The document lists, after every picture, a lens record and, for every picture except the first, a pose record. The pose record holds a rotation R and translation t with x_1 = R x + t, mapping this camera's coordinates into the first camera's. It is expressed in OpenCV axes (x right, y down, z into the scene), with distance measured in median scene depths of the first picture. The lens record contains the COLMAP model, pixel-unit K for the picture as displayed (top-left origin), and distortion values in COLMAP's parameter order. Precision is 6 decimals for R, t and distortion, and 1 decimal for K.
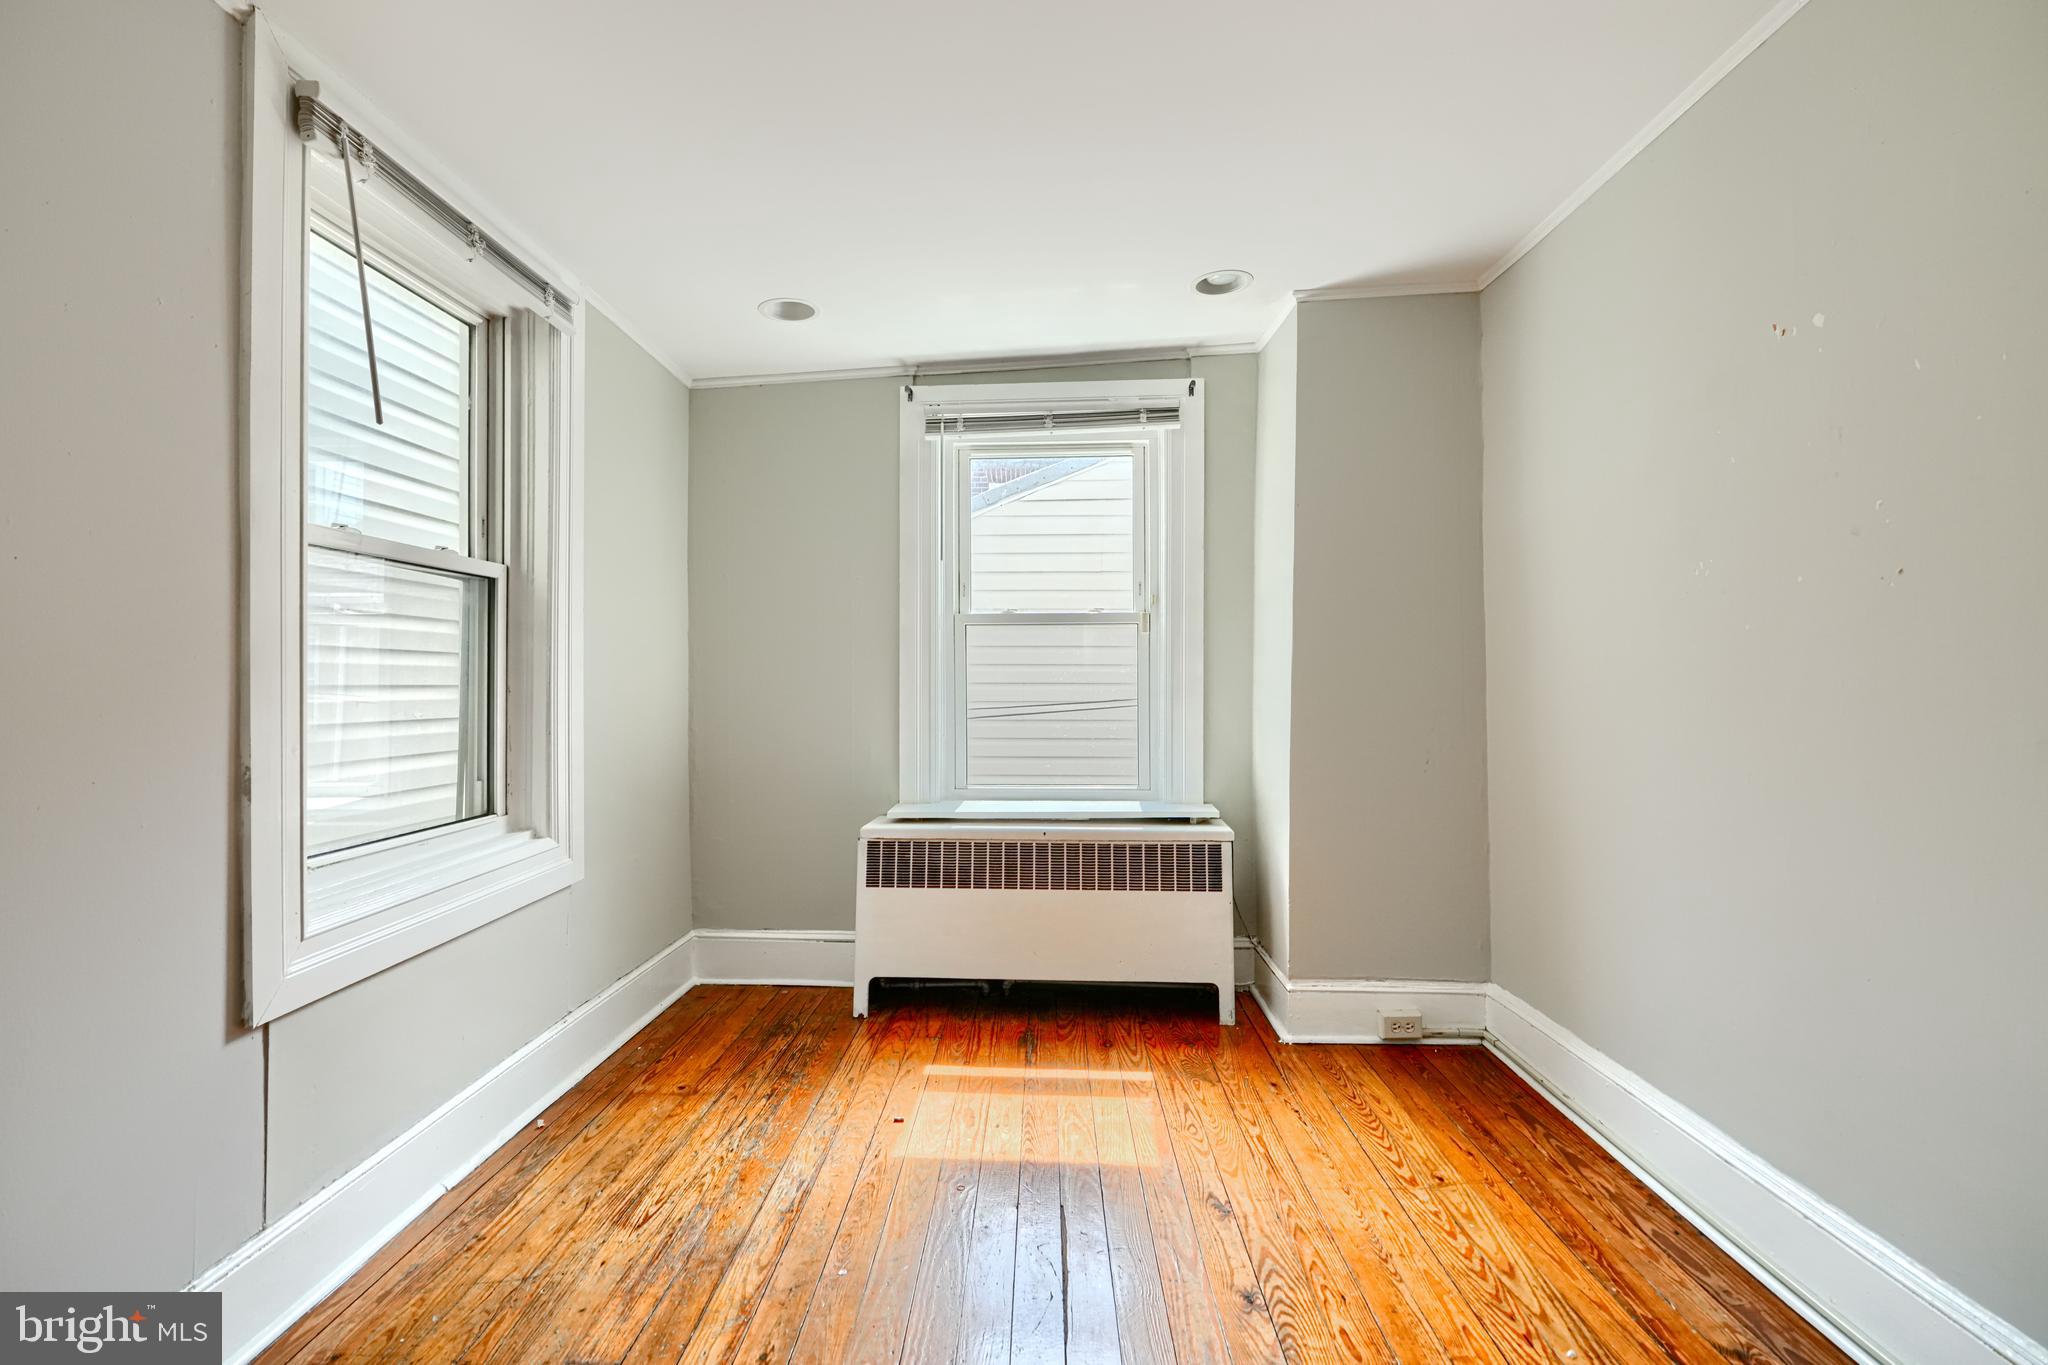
lens RADIAL K [[1009.1, 0, 999.2], [0, 1009.1, 679.6], [0, 0, 1]] dist [-0.000349, -0.000059]
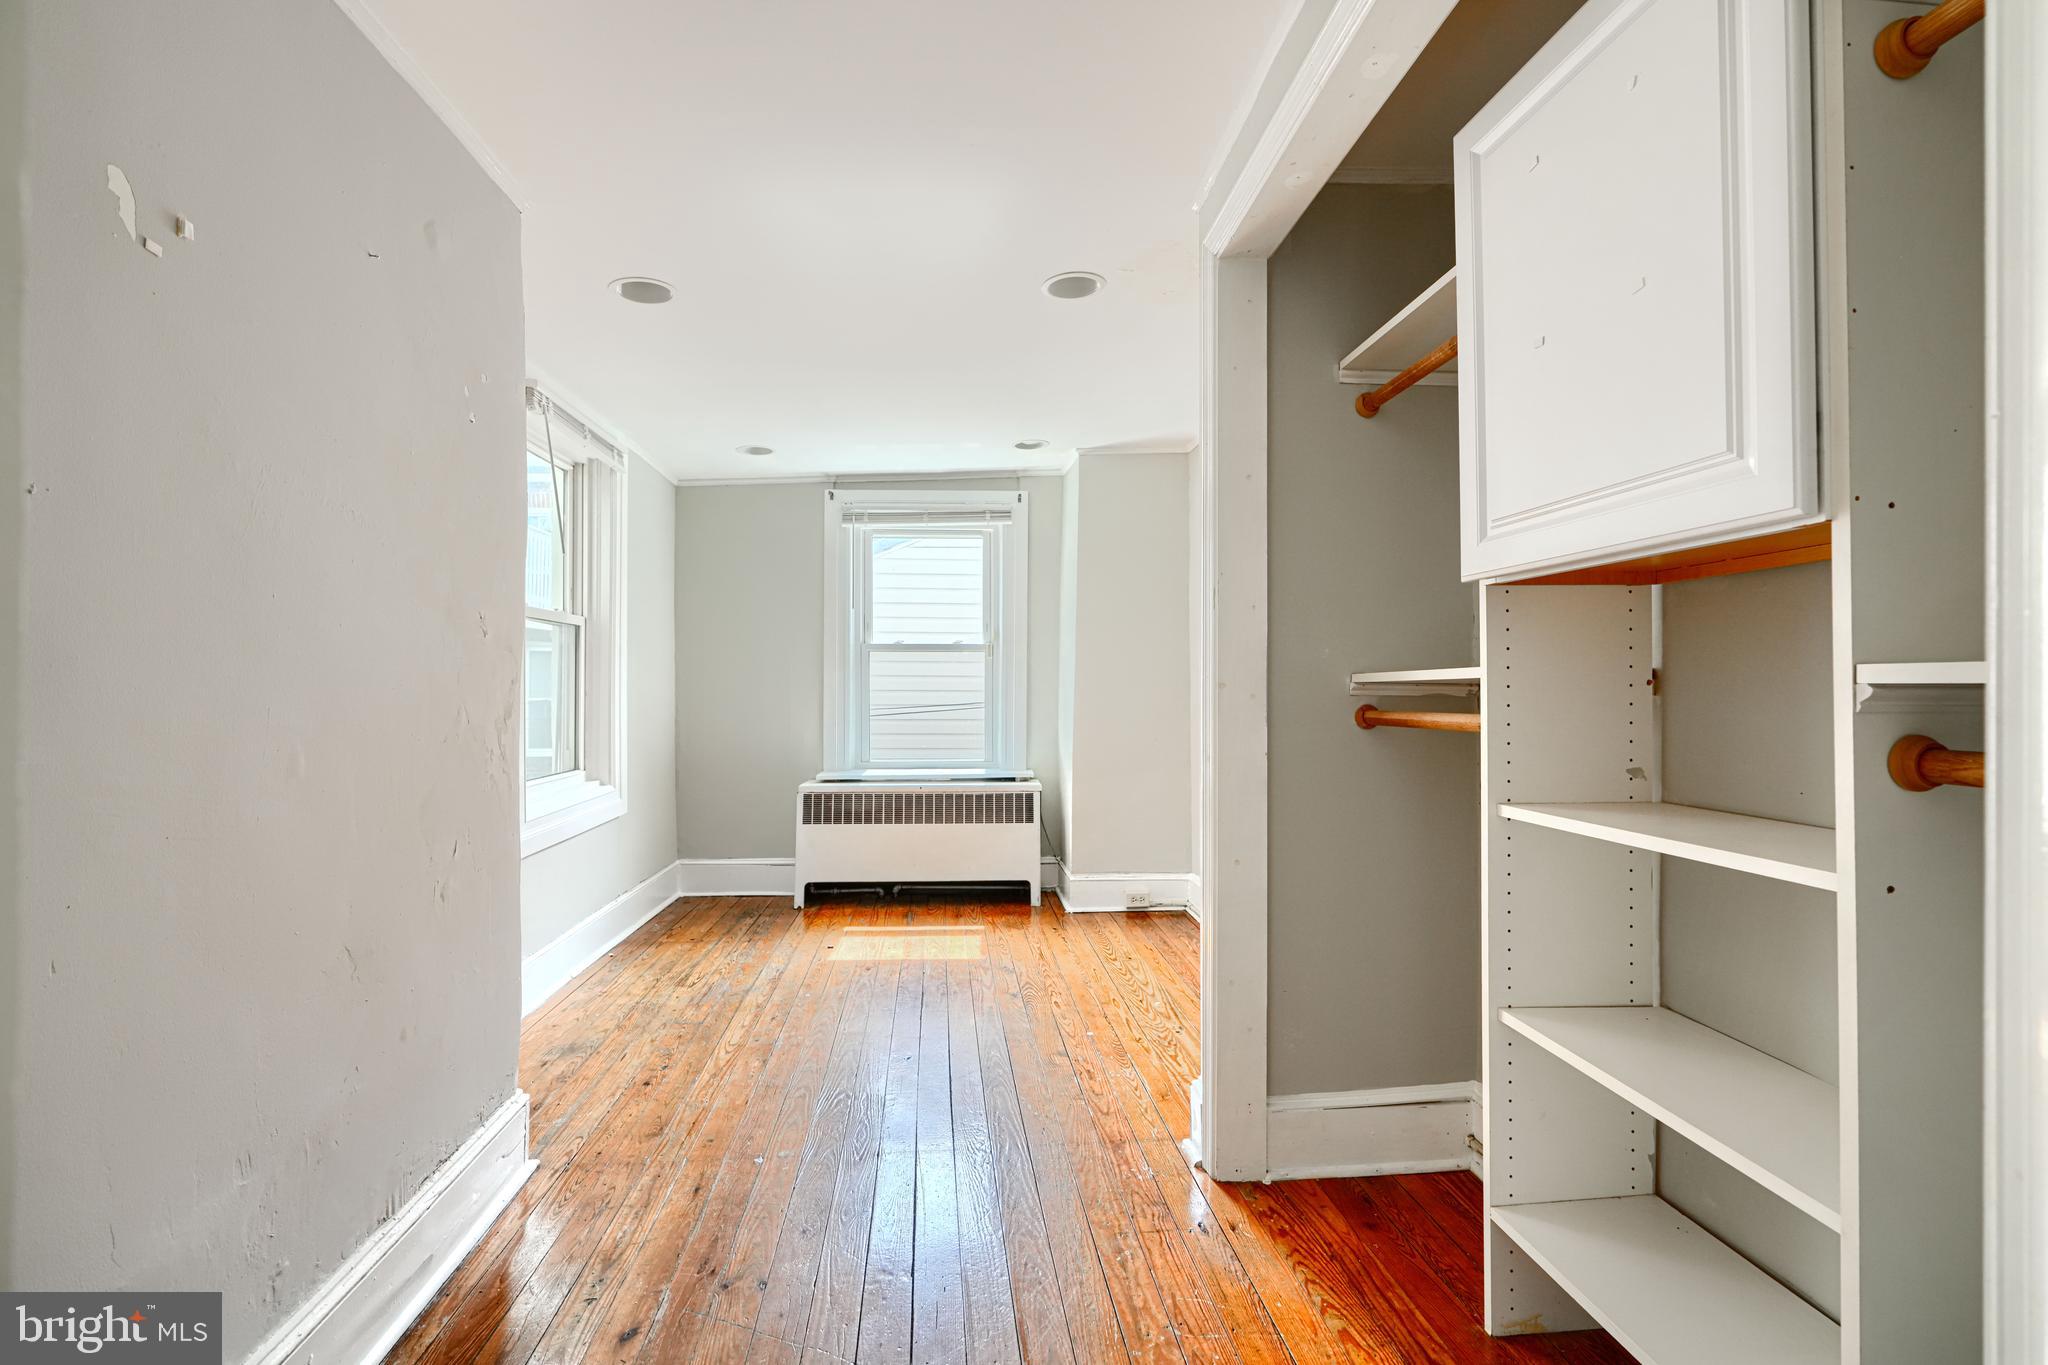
lens RADIAL K [[903.7, 0, 1024.0], [0, 903.7, 682.5], [0, 0, 1]] dist [-0.000327, 0.000153]
pose [[0.989659, 0.003900, 0.143388, 0.002415], [-0.003094, 0.999978, -0.005844, -0.001337], [-0.143408, 0.005340, 0.989649, -0.399296]]
